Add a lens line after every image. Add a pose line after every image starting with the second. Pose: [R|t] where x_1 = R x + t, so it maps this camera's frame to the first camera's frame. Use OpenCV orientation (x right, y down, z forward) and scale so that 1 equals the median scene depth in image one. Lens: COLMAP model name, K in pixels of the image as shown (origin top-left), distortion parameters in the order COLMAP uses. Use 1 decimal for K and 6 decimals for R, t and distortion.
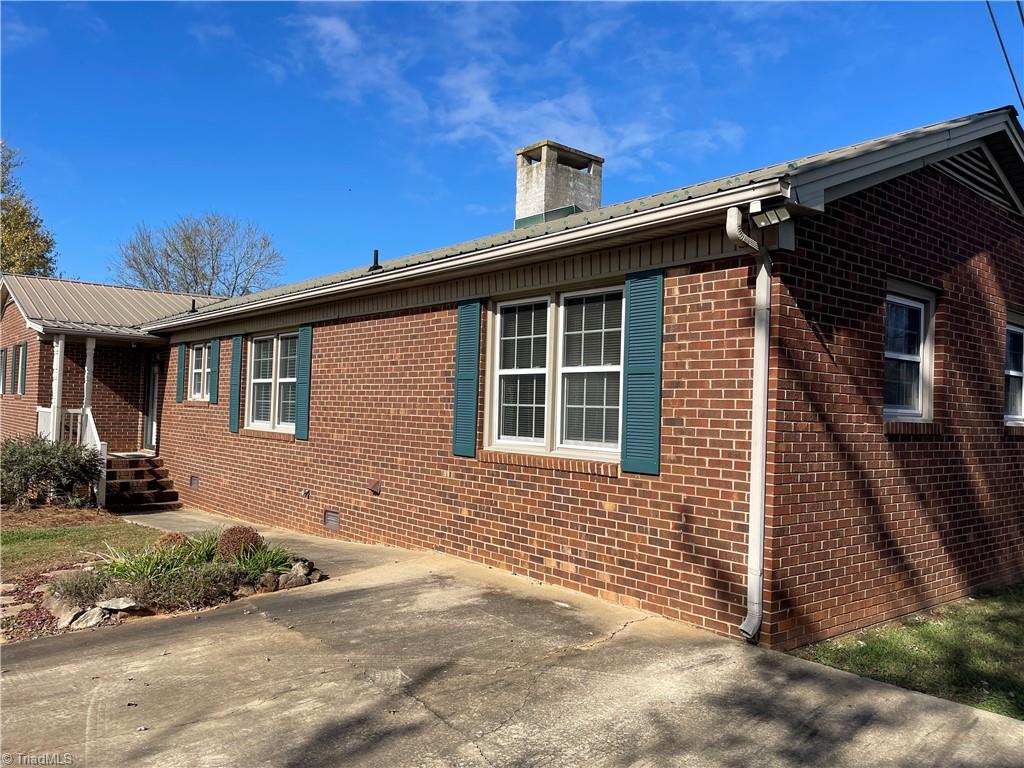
lens RADIAL K [[758.9, 0, 512.0], [0, 758.9, 384.0], [0, 0, 1]] dist [0.006996, 0.000984]
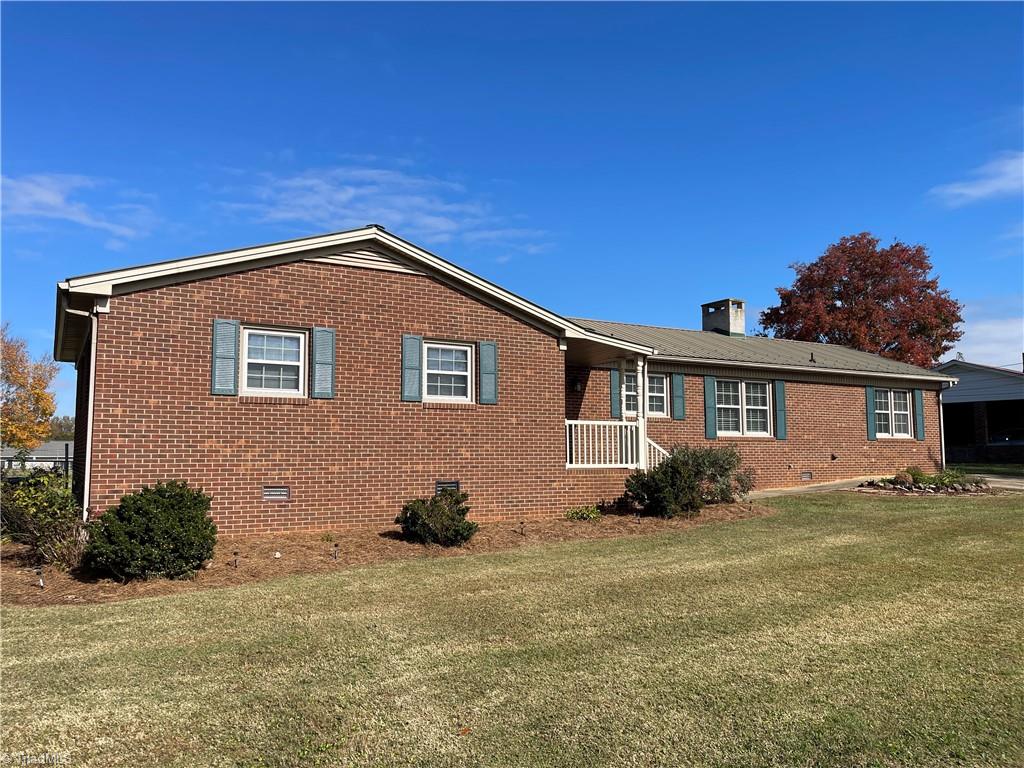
lens RADIAL K [[758.9, 0, 512.0], [0, 758.9, 384.0], [0, 0, 1]] dist [0.006996, 0.000984]
pose [[0.190841, 0.063961, 0.979535, -2.997178], [-0.024307, 0.997877, -0.060423, 0.085296], [-0.981320, -0.012279, 0.191990, 1.702434]]
